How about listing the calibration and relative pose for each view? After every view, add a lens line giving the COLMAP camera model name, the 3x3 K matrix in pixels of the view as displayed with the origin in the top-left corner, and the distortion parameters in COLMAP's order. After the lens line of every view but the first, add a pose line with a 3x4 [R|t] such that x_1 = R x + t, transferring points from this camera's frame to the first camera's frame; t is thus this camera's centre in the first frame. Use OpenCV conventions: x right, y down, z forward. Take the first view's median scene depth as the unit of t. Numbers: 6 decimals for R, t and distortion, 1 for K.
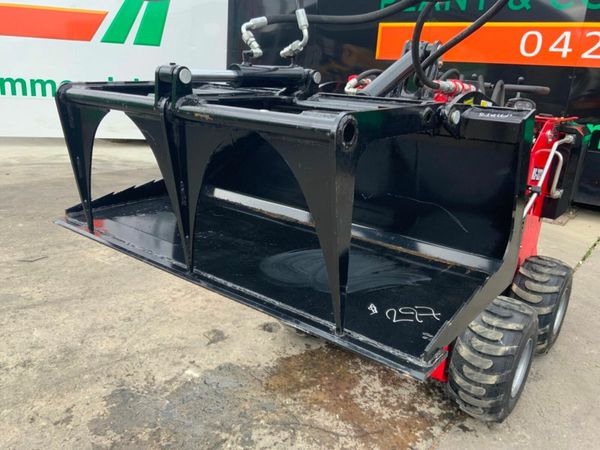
lens RADIAL K [[498.8, 0, 299.8], [0, 498.8, 226.7], [0, 0, 1]] dist [0.079778, -0.153498]
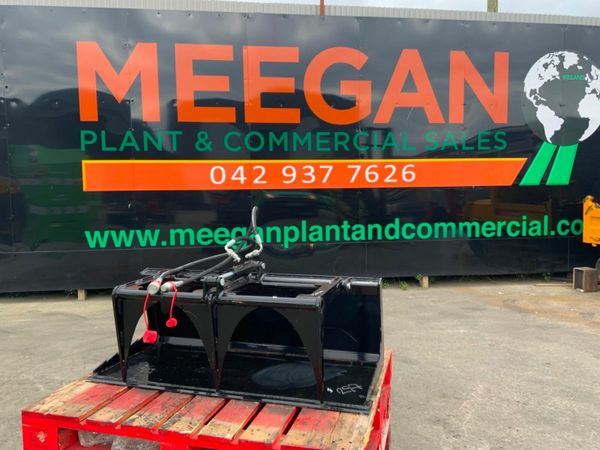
lens RADIAL K [[498.8, 0, 299.8], [0, 498.8, 226.7], [0, 0, 1]] dist [0.079778, -0.153498]
pose [[0.719159, -0.122739, 0.683919, -0.777990], [0.252945, 0.962985, -0.093156, -0.117010], [-0.647170, 0.239988, 0.723586, -0.206653]]
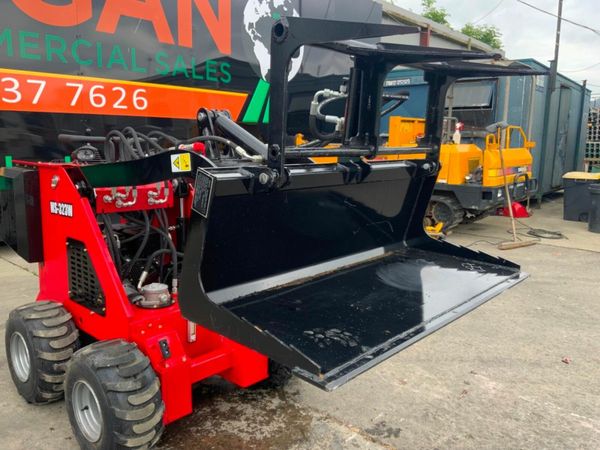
lens RADIAL K [[498.8, 0, 299.8], [0, 498.8, 226.7], [0, 0, 1]] dist [0.079778, -0.153498]
pose [[0.066883, -0.234627, 0.969782, -0.780050], [0.275650, 0.938475, 0.208042, -0.262237], [-0.958929, 0.253406, 0.127443, 0.641109]]
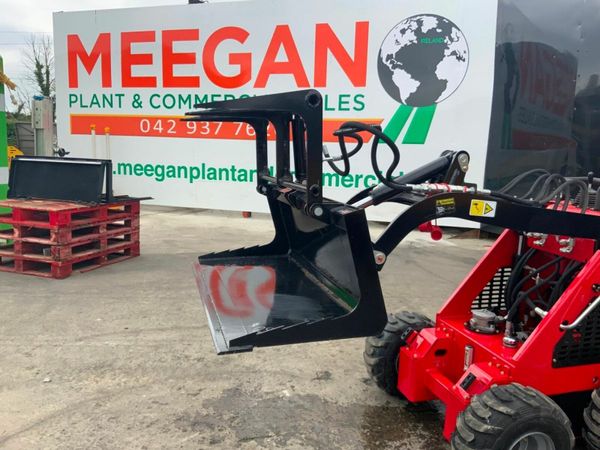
lens RADIAL K [[498.8, 0, 299.8], [0, 498.8, 226.7], [0, 0, 1]] dist [0.079778, -0.153498]
pose [[0.809691, 0.054529, -0.584318, 0.574553], [-0.151216, 0.981438, -0.117952, 0.010192], [0.567040, 0.183862, 0.802907, -0.131871]]
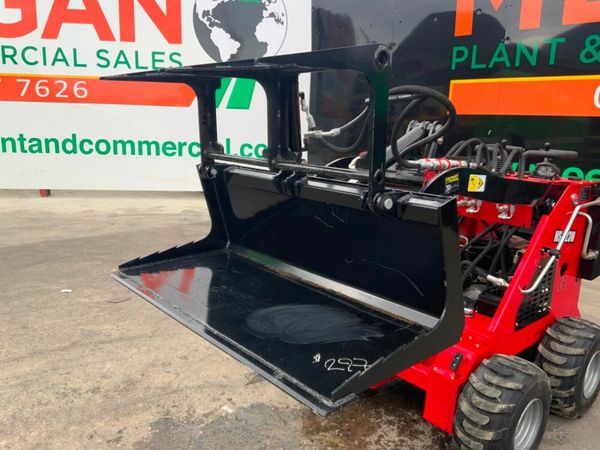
lens RADIAL K [[501.7, 0, 300.0], [0, 501.7, 225.0], [0, 0, 1]] dist [0.053893, -0.106217]
pose [[0.981106, 0.007734, -0.193318, 0.164253], [-0.025614, 0.995598, -0.090161, -0.023577], [0.191770, 0.093409, 0.976985, -0.118671]]
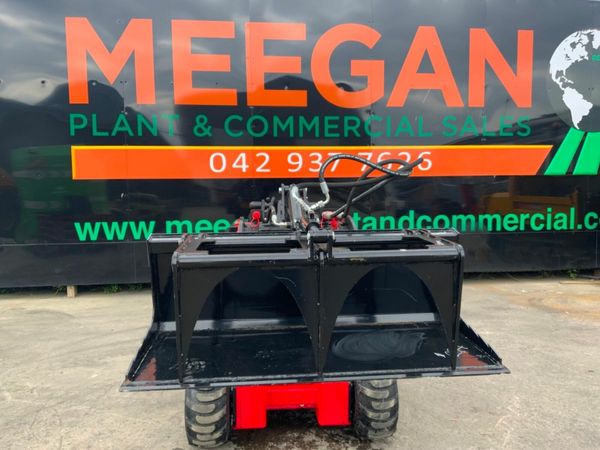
lens RADIAL K [[498.8, 0, 299.8], [0, 498.8, 226.7], [0, 0, 1]] dist [0.079778, -0.153498]
pose [[0.728223, -0.122533, 0.674298, -0.612142], [0.249483, 0.963777, -0.094297, -0.099196], [-0.638318, 0.236895, 0.732414, -0.014923]]
